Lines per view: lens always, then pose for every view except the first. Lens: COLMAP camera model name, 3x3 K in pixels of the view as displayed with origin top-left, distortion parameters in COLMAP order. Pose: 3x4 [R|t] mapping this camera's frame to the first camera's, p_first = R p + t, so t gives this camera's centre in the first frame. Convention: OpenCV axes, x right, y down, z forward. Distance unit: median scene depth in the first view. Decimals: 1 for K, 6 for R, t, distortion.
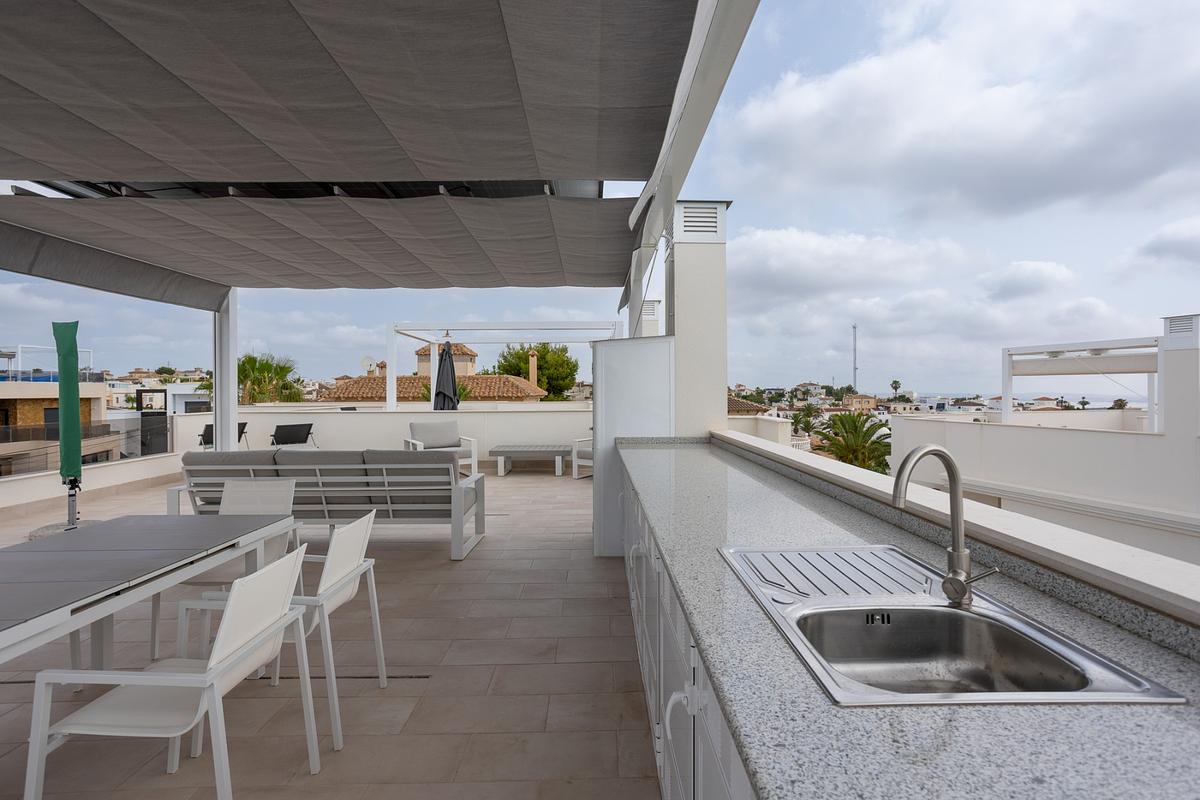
lens RADIAL K [[570.8, 0, 601.4], [0, 570.8, 390.7], [0, 0, 1]] dist [-0.001130, 0.015381]
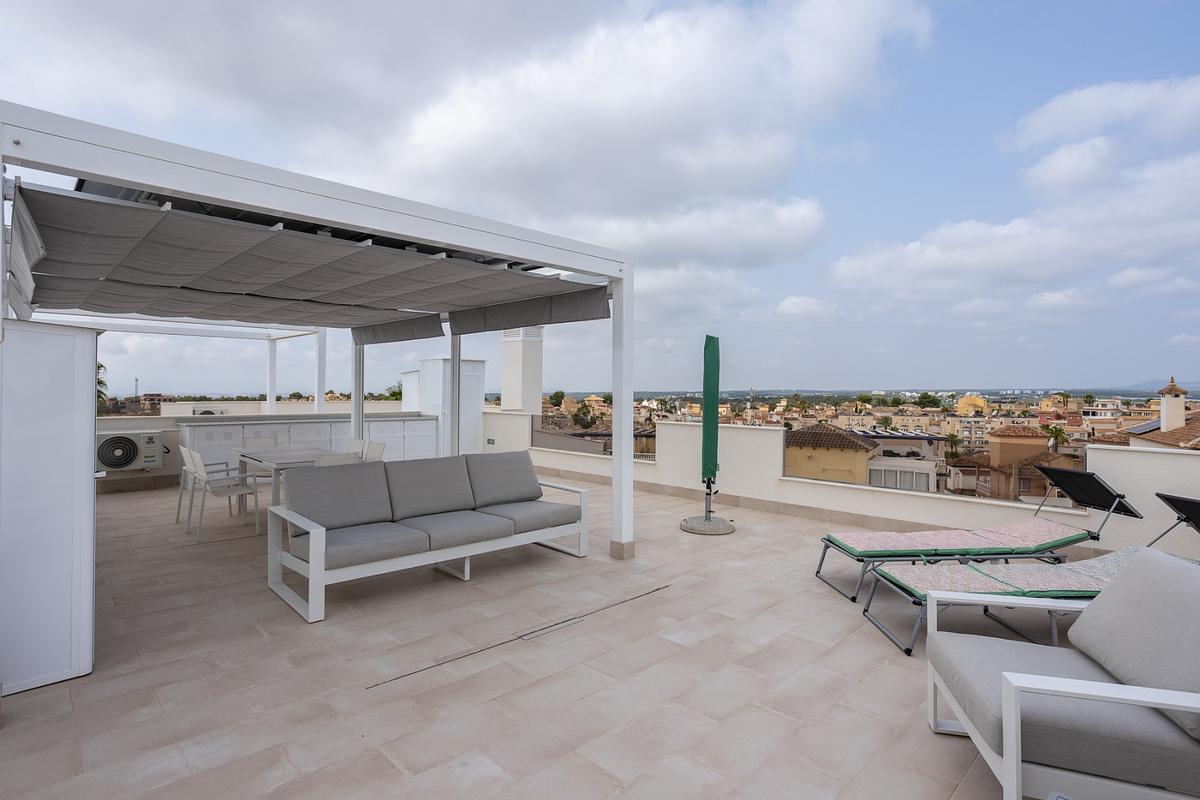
lens RADIAL K [[602.2, 0, 601.2], [0, 602.2, 392.4], [0, 0, 1]] dist [0.000806, 0.000554]
pose [[-0.716365, 0.003149, -0.697719, 0.044639], [-0.004518, 0.999948, 0.009152, -0.026315], [0.697711, 0.009709, -0.716313, 1.705541]]
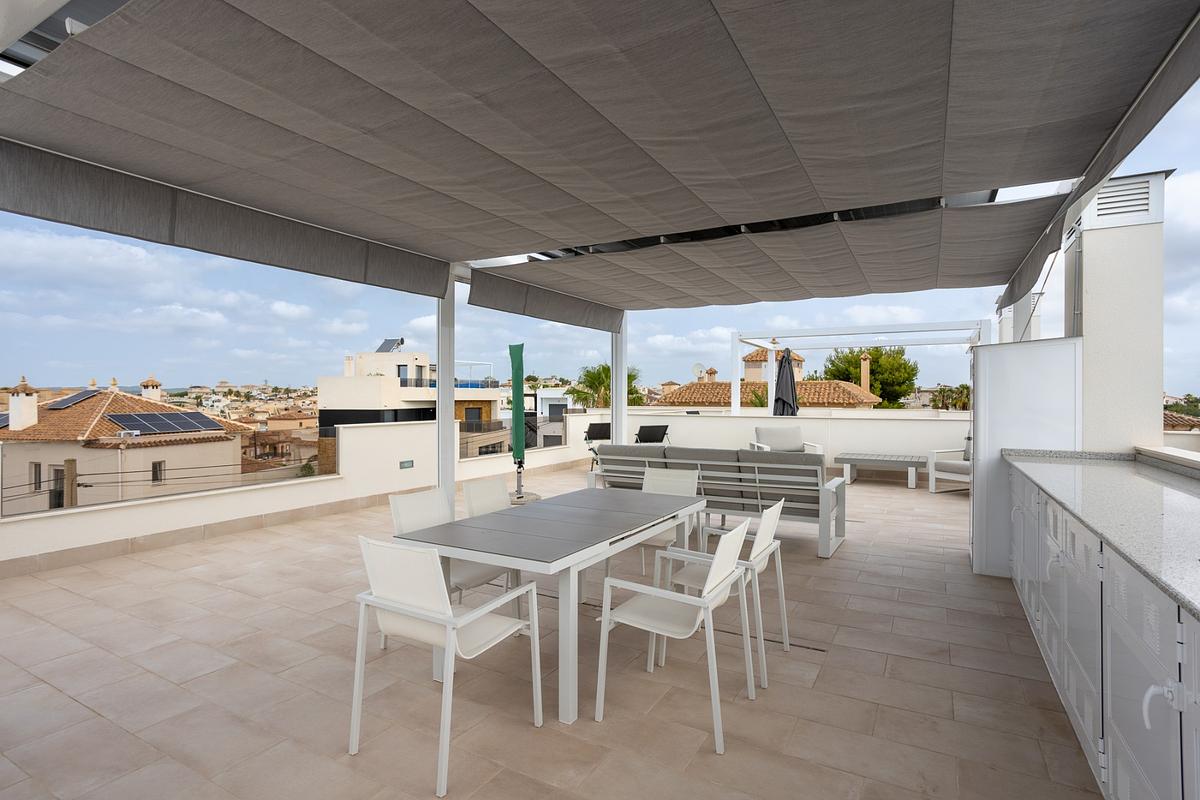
lens RADIAL K [[591.1, 0, 614.8], [0, 591.1, 394.3], [0, 0, 1]] dist [-0.035096, 0.028706]
pose [[0.877769, 0.004188, -0.479066, -0.057402], [-0.005738, 0.999982, -0.001771, -0.000985], [0.479050, 0.004303, 0.877777, -0.109643]]
